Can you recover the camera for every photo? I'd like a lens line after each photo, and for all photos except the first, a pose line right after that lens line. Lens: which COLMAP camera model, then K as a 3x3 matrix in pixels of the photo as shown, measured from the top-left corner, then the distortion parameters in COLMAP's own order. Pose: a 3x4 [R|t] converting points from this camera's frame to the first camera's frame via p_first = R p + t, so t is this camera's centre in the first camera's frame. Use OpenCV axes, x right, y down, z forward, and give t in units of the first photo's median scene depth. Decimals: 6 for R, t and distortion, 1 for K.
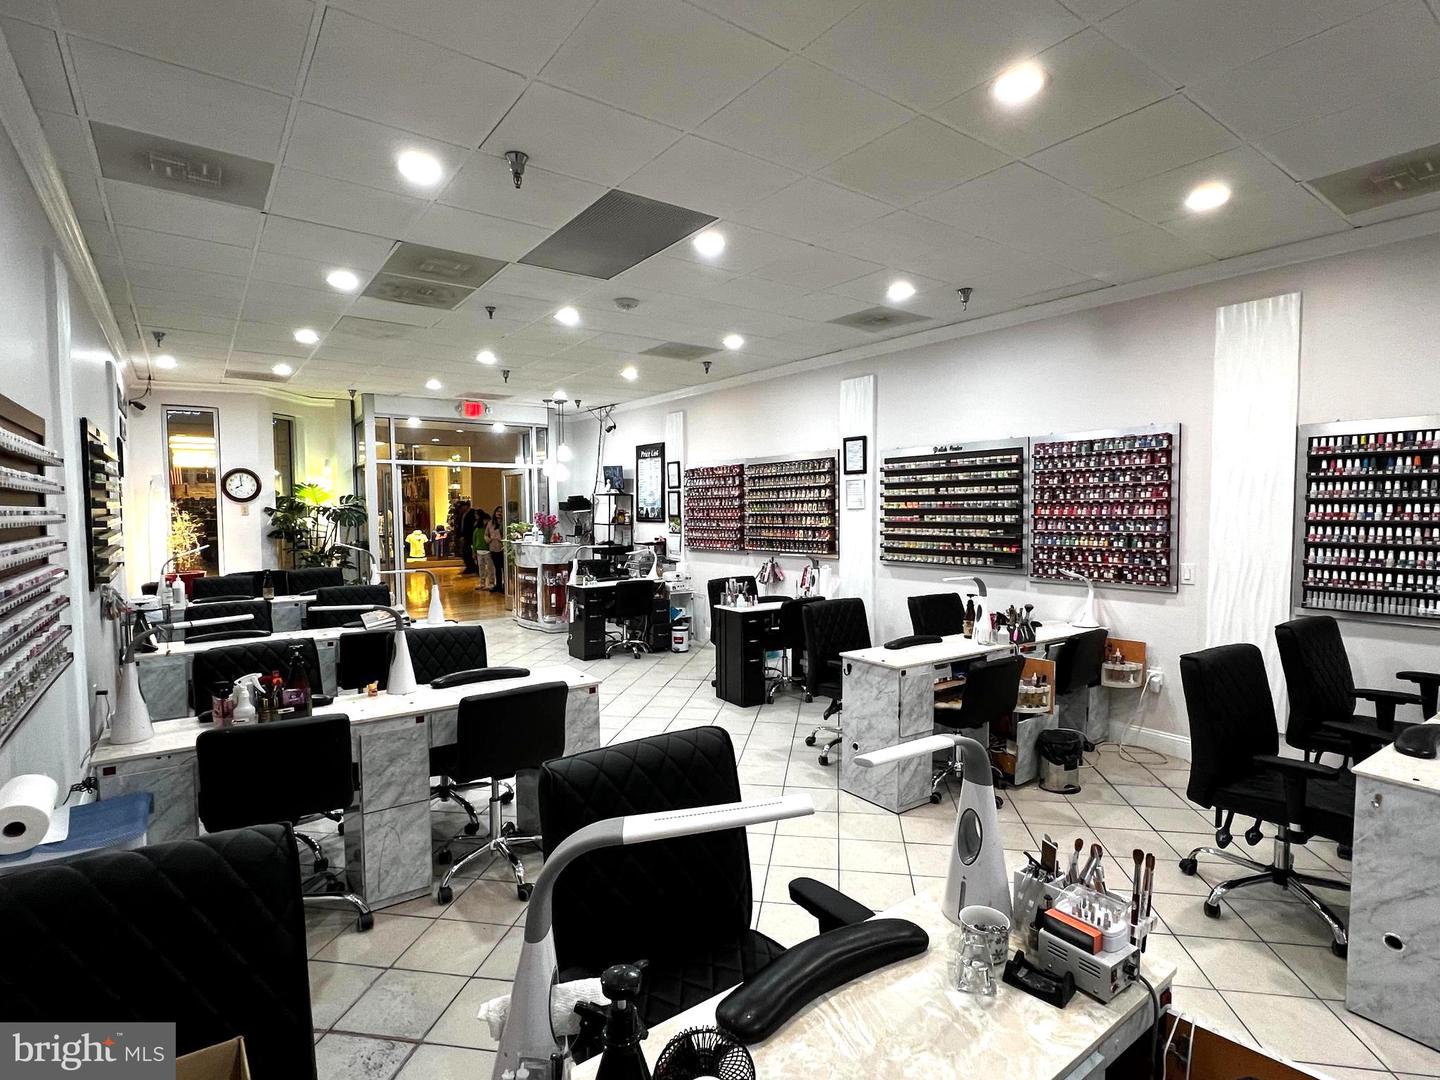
lens RADIAL K [[725.9, 0, 724.1], [0, 725.9, 543.0], [0, 0, 1]] dist [-0.000791, 0.000342]
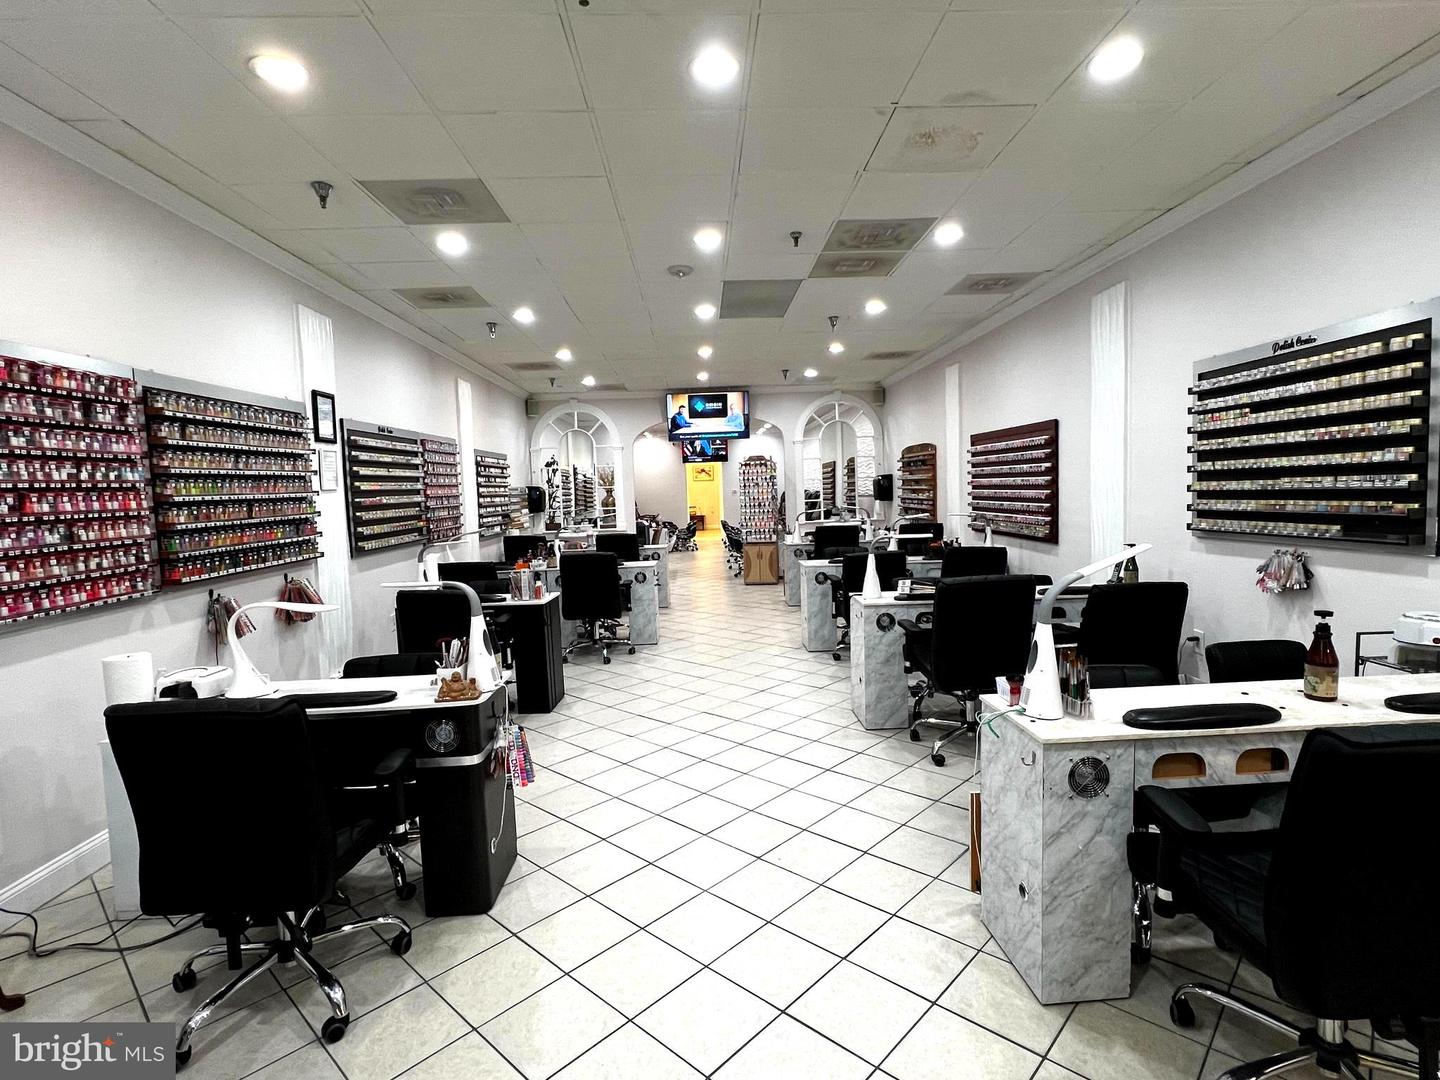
lens RADIAL K [[725.9, 0, 723.3], [0, 725.9, 543.8], [0, 0, 1]] dist [-0.000791, 0.000342]
pose [[-0.824701, -0.010411, 0.565474, -0.557627], [0.066594, 0.991088, 0.115370, -0.050204], [-0.561635, 0.132803, -0.816657, 1.357823]]
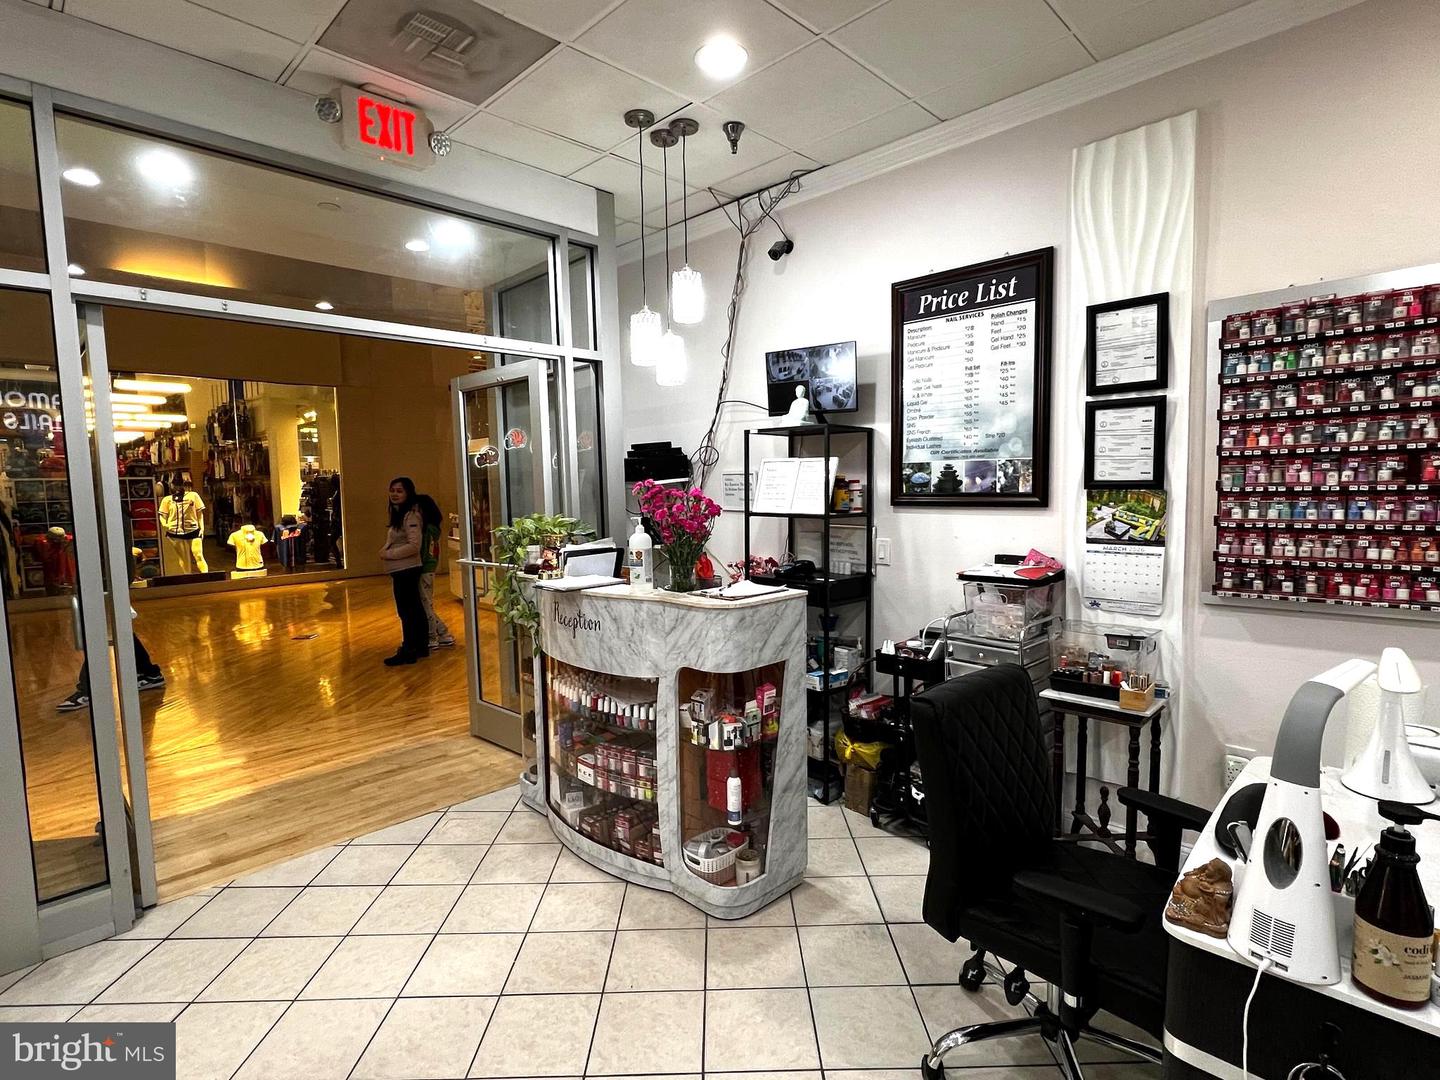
lens RADIAL K [[725.9, 0, 721.9], [0, 725.9, 543.8], [0, 0, 1]] dist [-0.000791, 0.000342]
pose [[0.986755, -0.026971, 0.159958, -0.377003], [0.022195, 0.999255, 0.031567, -0.035480], [-0.160690, -0.027599, 0.986619, 0.983802]]
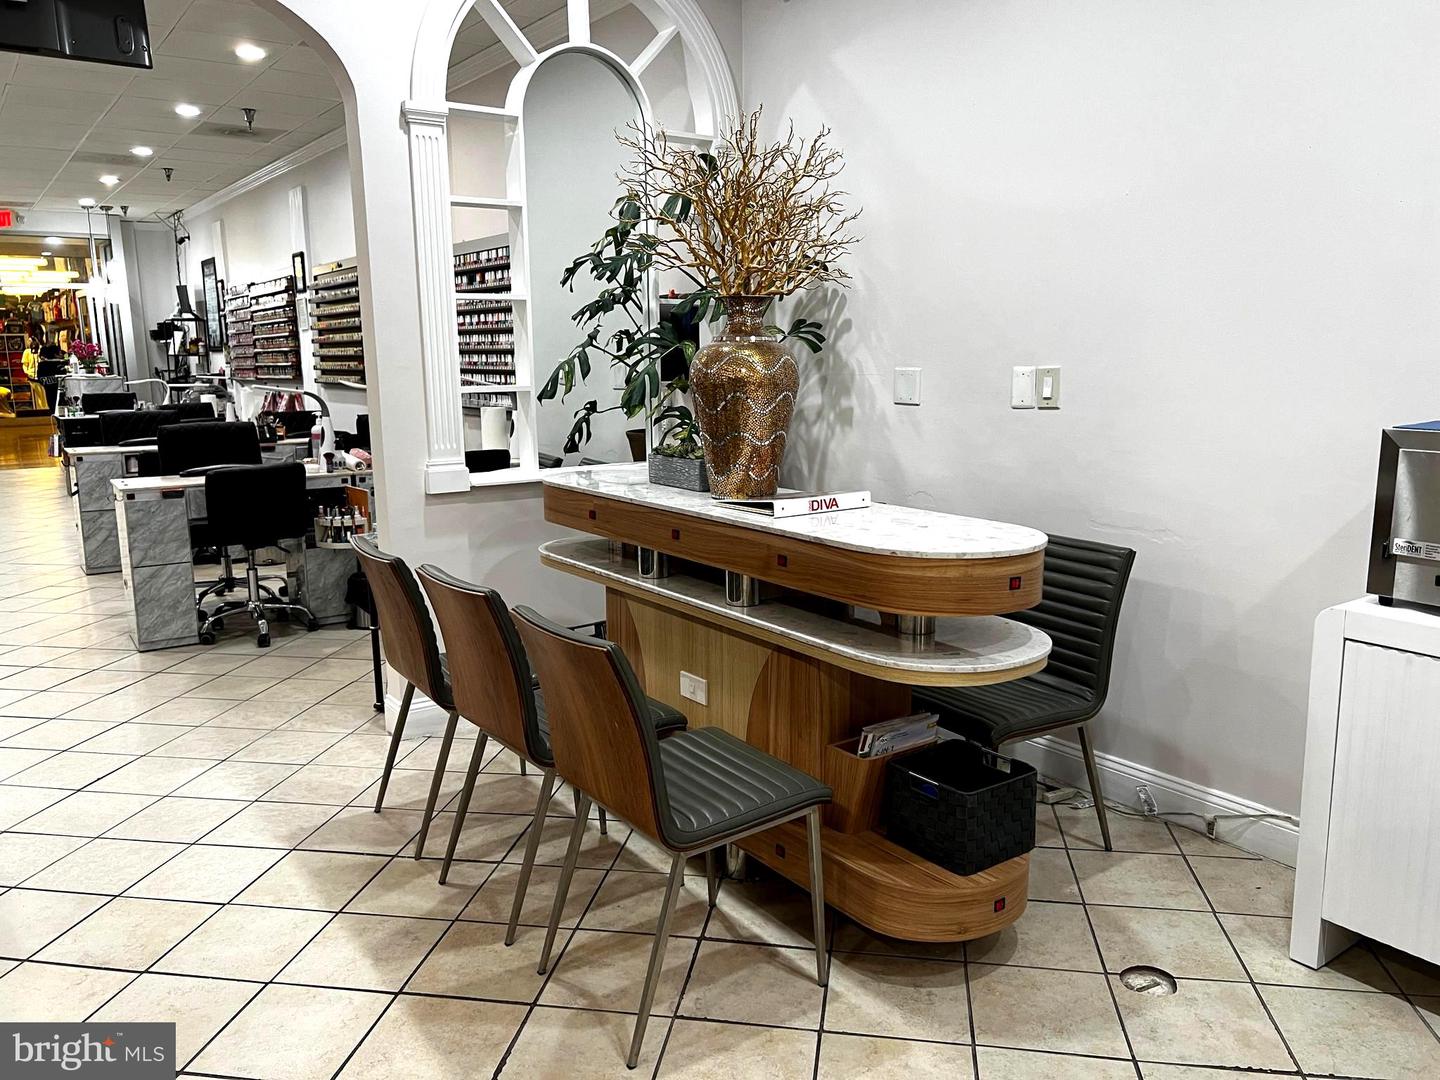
lens RADIAL K [[1086.8, 0, 714.6], [0, 1086.8, 538.5], [0, 0, 1]] dist [0.011062, 0.001346]
pose [[0.999890, -0.006434, -0.013369, 0.722276], [0.008051, 0.992159, 0.124721, 0.050045], [0.012461, -0.124814, 0.992102, -0.438399]]
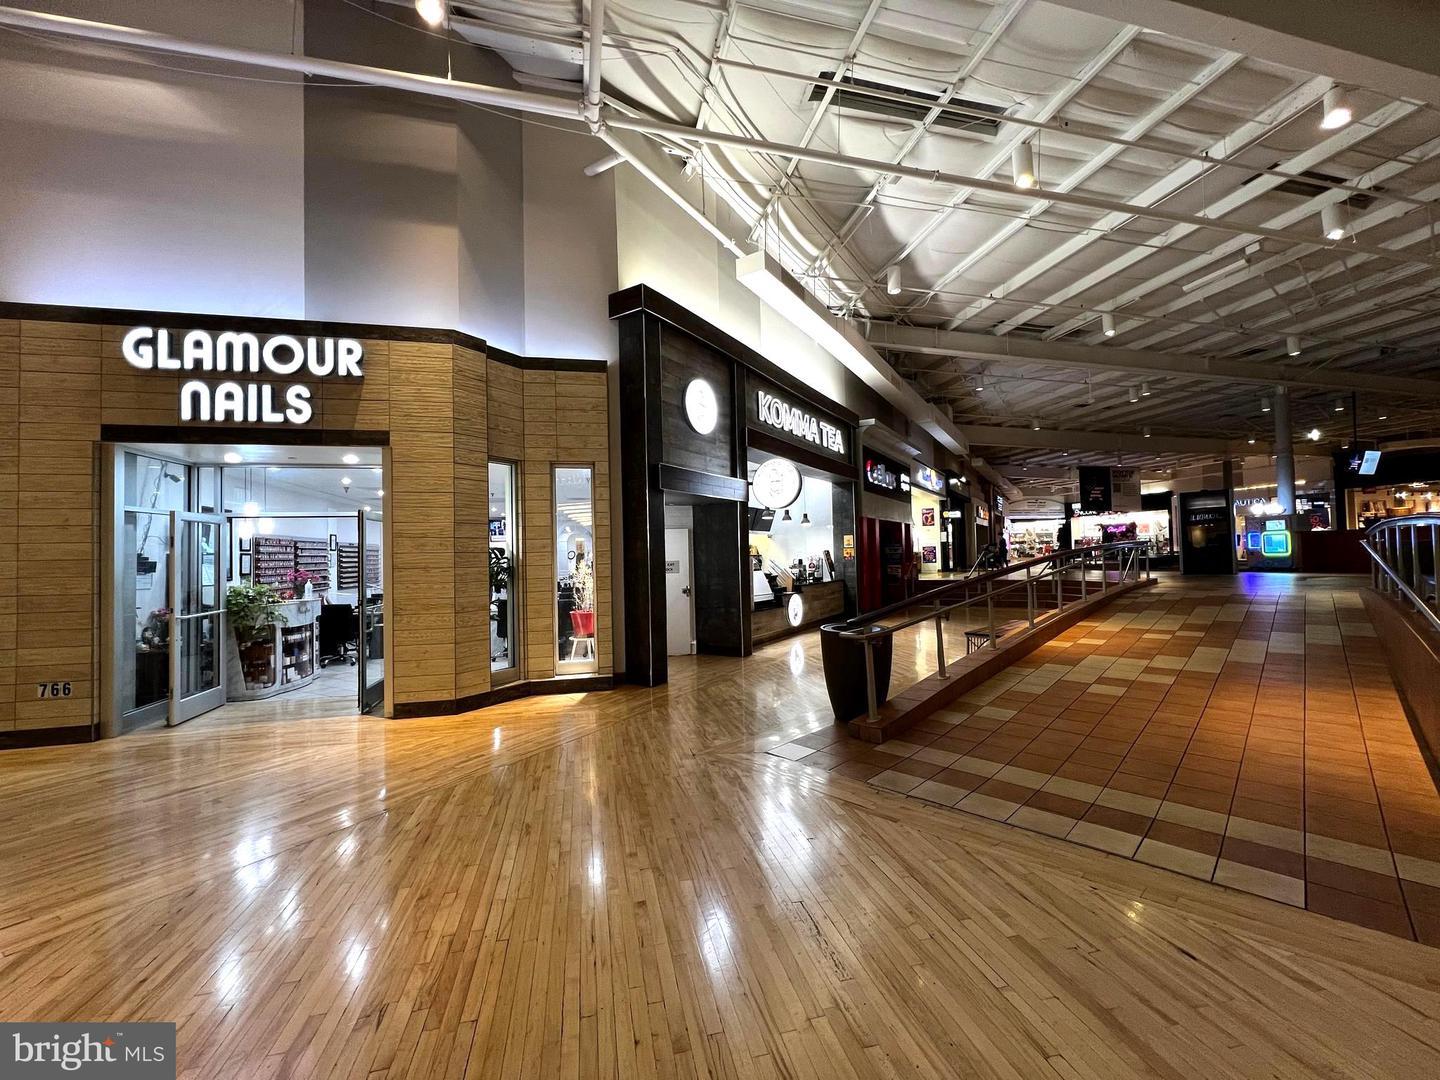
lens RADIAL K [[572.7, 0, 720.9], [0, 572.7, 542.1], [0, 0, 1]] dist [-0.000856, 0.000230]
pose [[-0.919213, 0.037521, 0.391970, -1.566088], [0.048413, 0.998666, 0.017935, -0.093363], [-0.390774, 0.035463, -0.919803, 2.101336]]
